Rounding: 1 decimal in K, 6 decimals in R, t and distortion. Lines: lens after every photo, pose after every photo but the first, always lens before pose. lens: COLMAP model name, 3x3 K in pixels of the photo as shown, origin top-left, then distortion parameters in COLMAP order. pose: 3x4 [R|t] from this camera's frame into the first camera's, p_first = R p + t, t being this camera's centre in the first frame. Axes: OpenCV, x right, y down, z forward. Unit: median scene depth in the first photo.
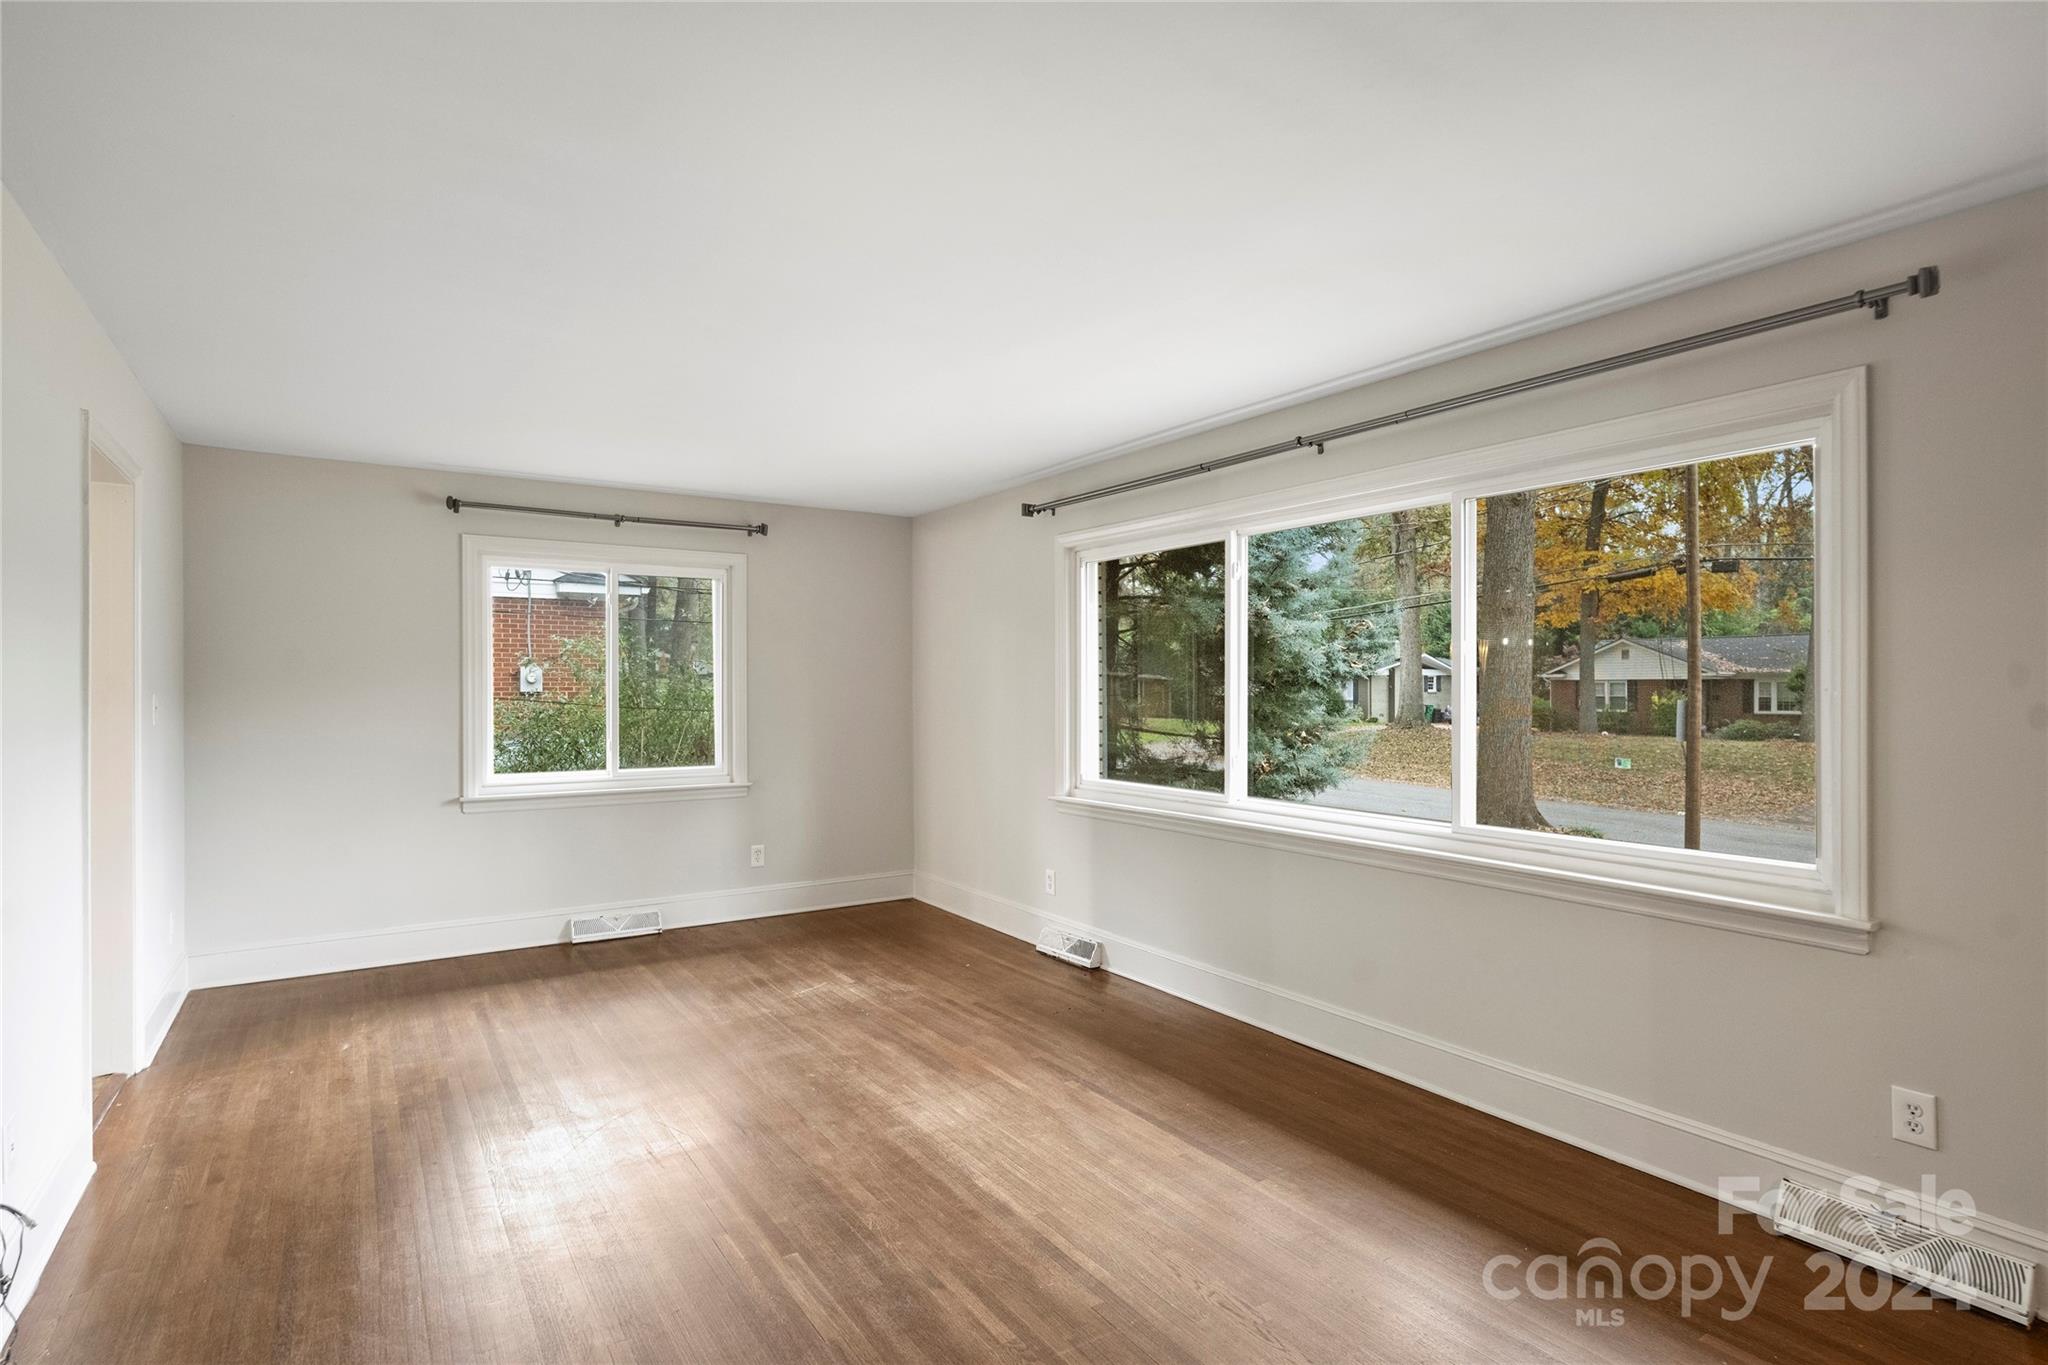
lens RADIAL K [[1022.7, 0, 1016.5], [0, 1022.7, 687.5], [0, 0, 1]] dist [-0.005785, 0.000241]
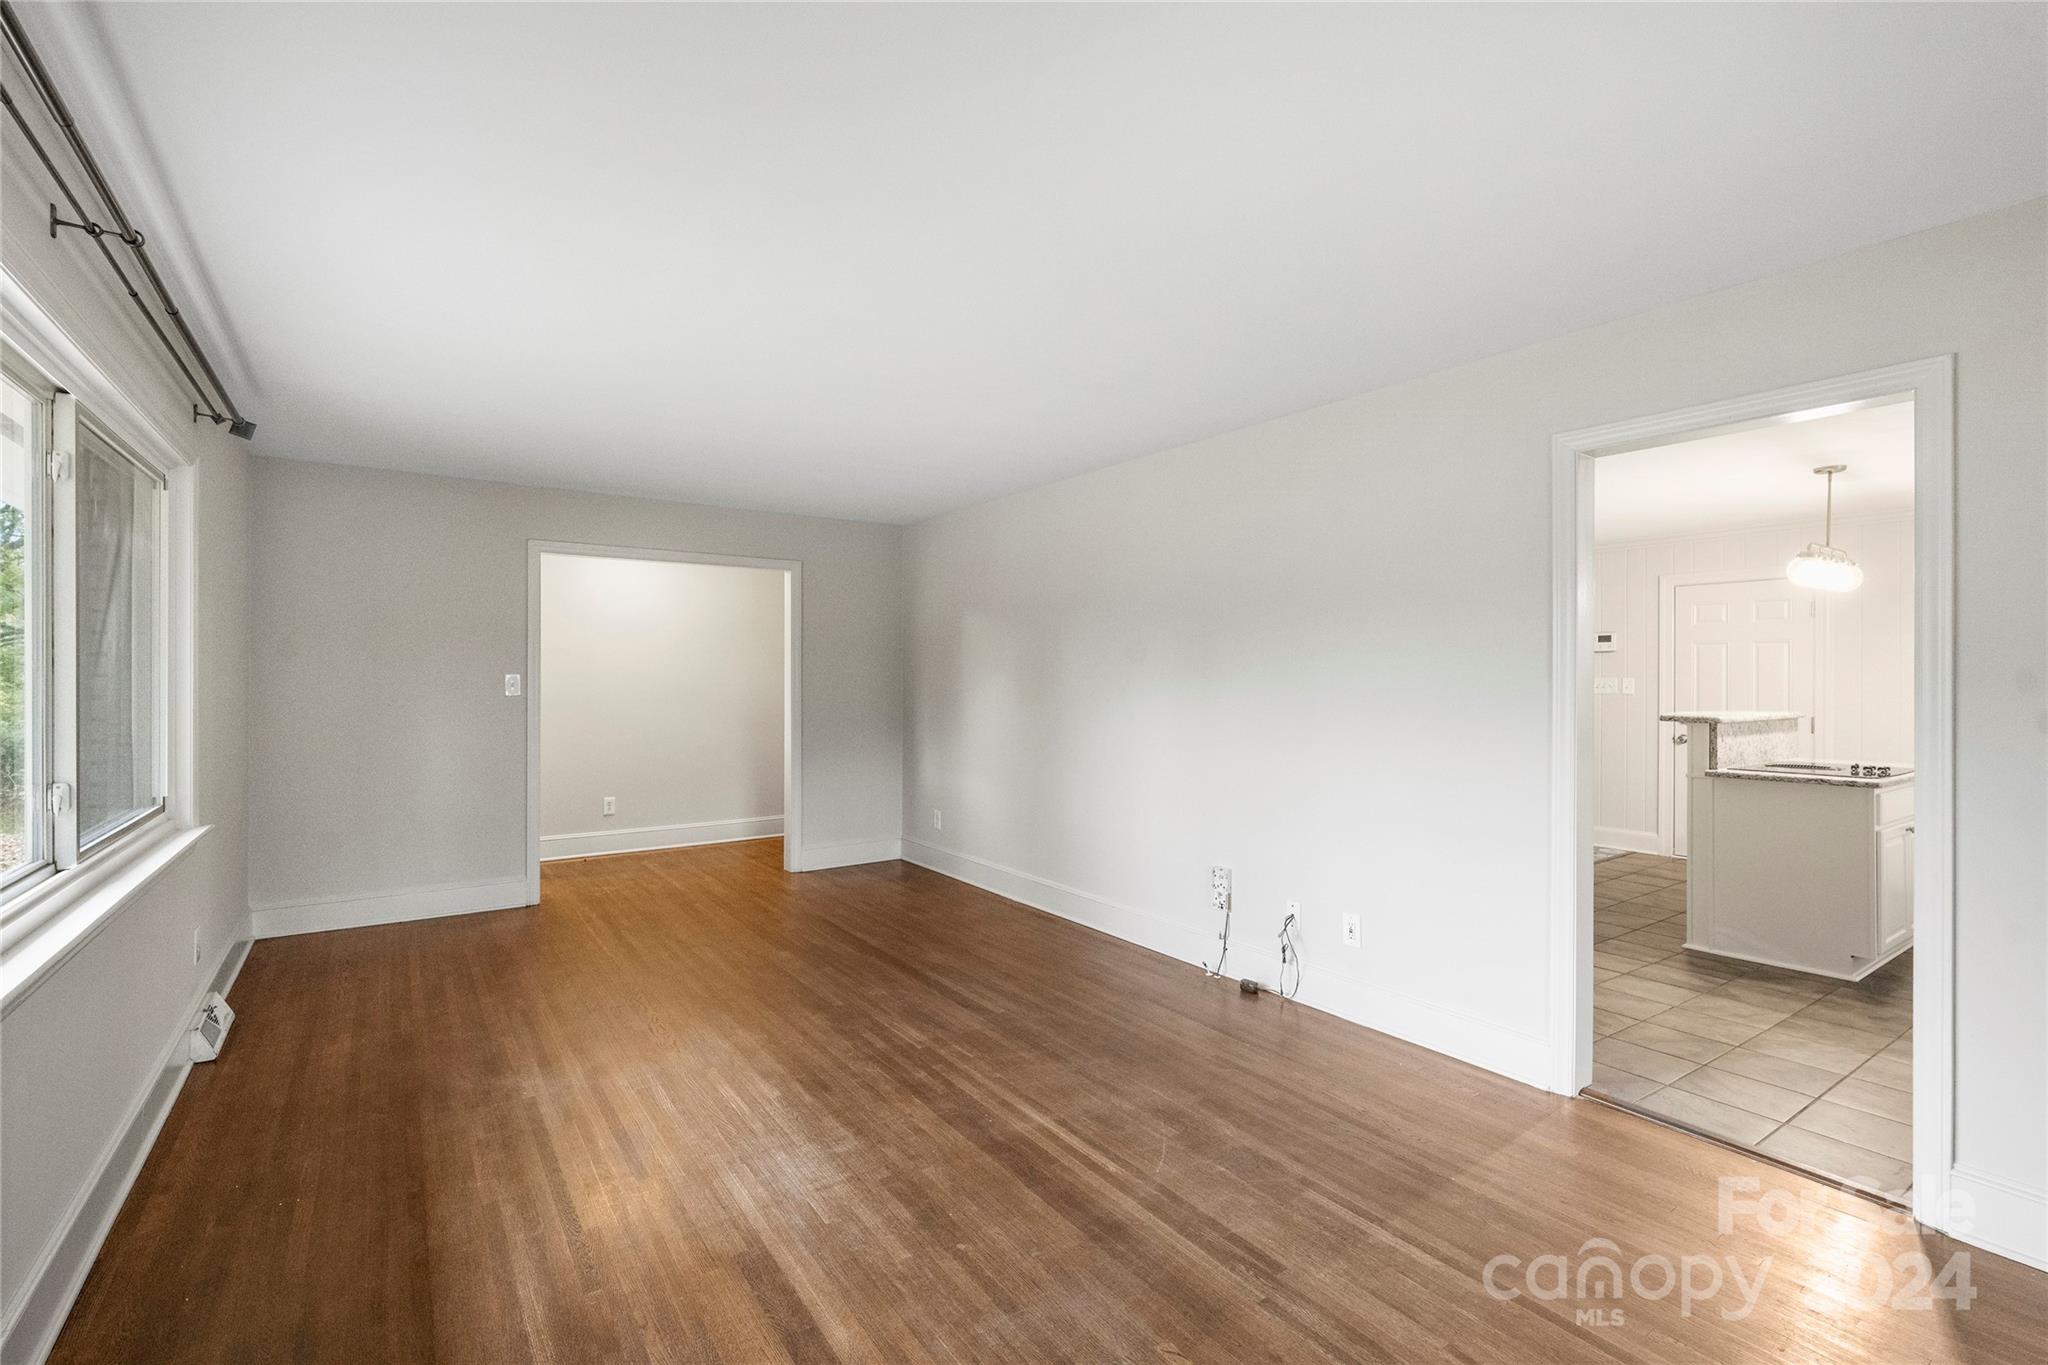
lens RADIAL K [[909.5, 0, 1012.8], [0, 909.5, 678.1], [0, 0, 1]] dist [-0.000106, -0.000013]
pose [[-0.999716, -0.002760, -0.023658, -0.163369], [-0.002780, 0.999996, 0.000818, 0.004763], [0.023655, 0.000884, -0.999720, 1.194082]]
